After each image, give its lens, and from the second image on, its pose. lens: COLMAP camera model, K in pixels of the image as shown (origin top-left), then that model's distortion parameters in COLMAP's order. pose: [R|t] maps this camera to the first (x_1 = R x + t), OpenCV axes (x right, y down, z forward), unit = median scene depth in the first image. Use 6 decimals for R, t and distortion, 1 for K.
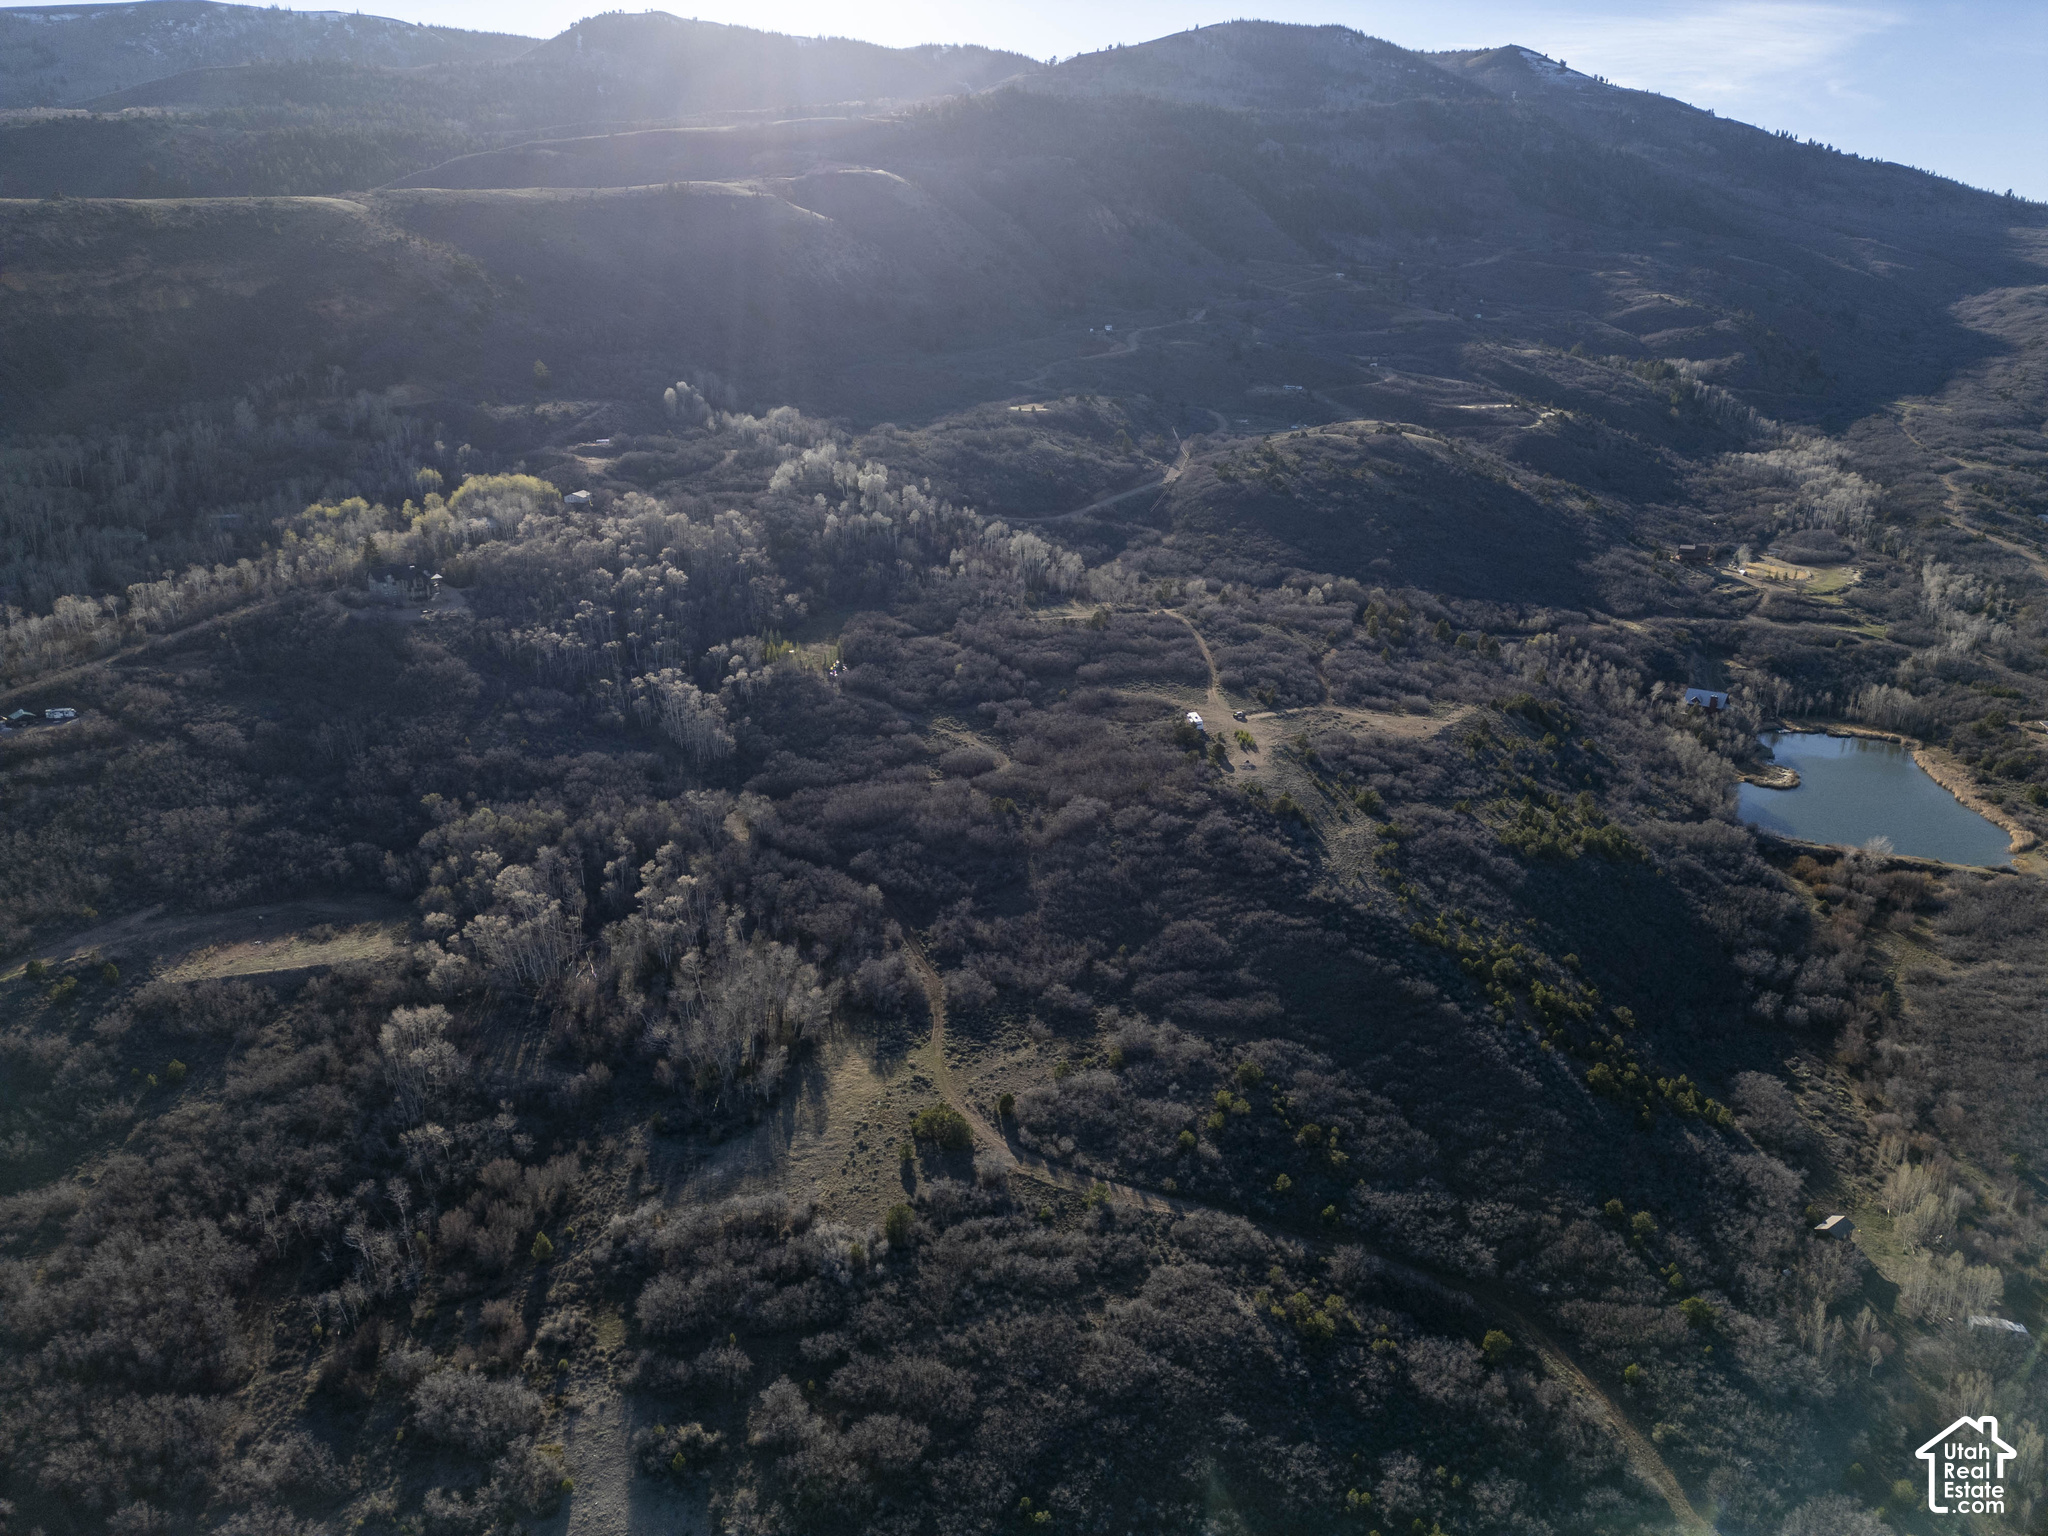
lens RADIAL K [[1429.6, 0, 1024.0], [0, 1429.6, 768.0], [0, 0, 1]] dist [0.074076, -0.069631]
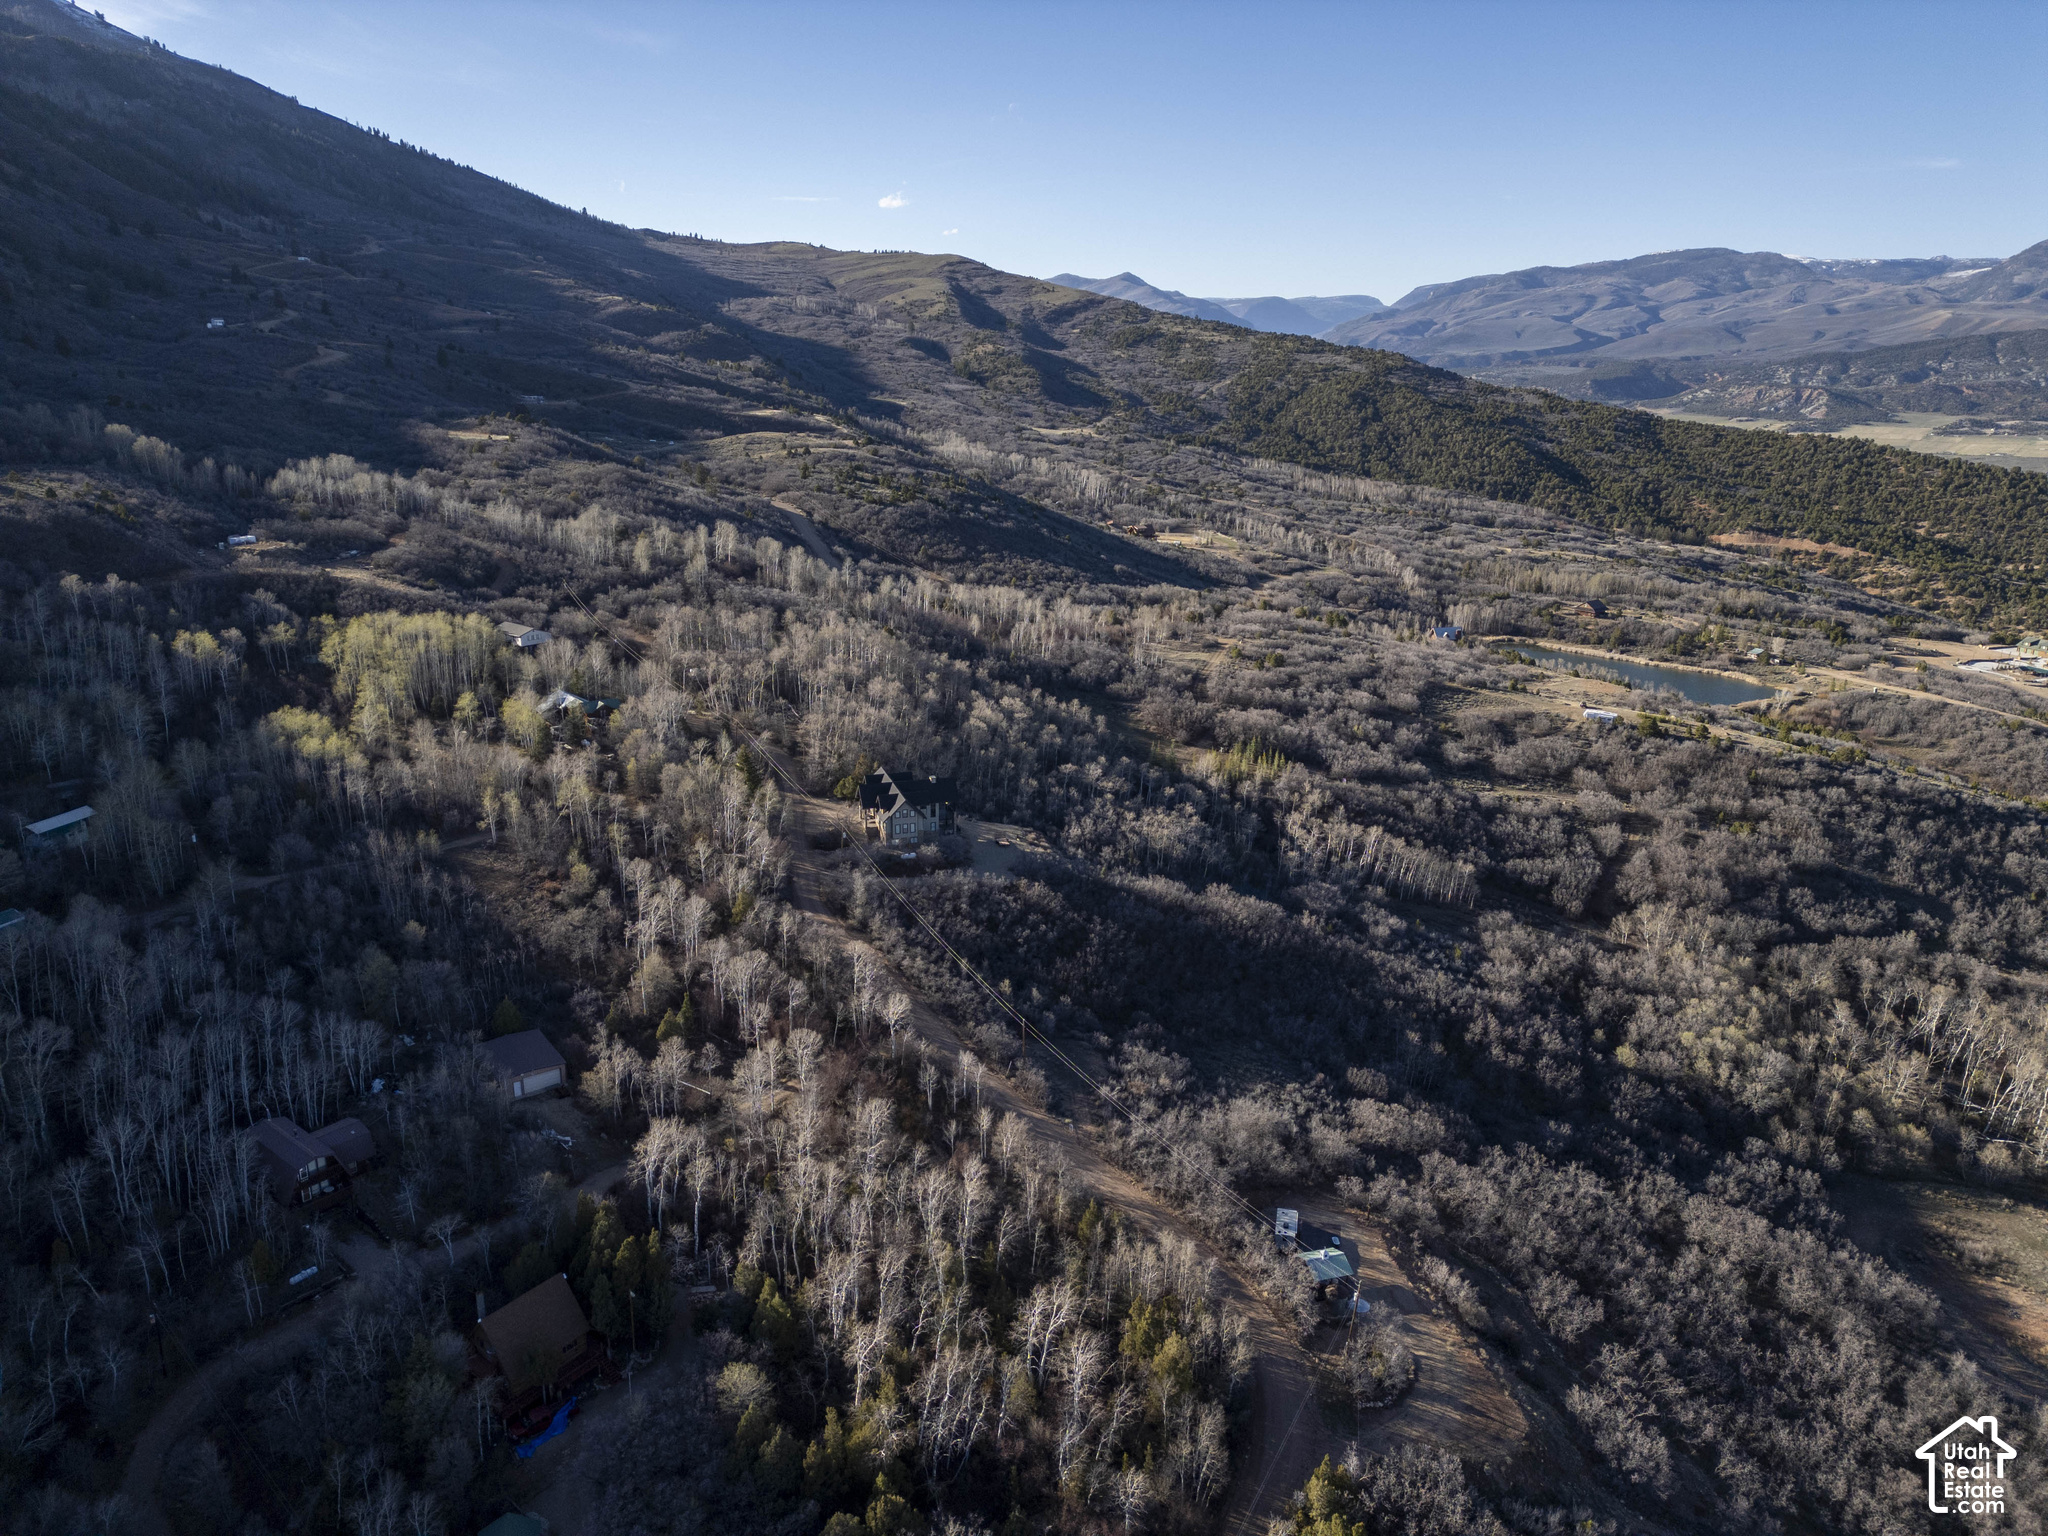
lens RADIAL K [[1427.8, 0, 1024.0], [0, 1427.8, 768.0], [0, 0, 1]] dist [0.077055, -0.073391]
pose [[0.546336, -0.242527, 0.801684, -0.787297], [0.239564, 0.962420, 0.127893, -0.191182], [-0.802574, 0.122182, 0.583906, 0.607601]]
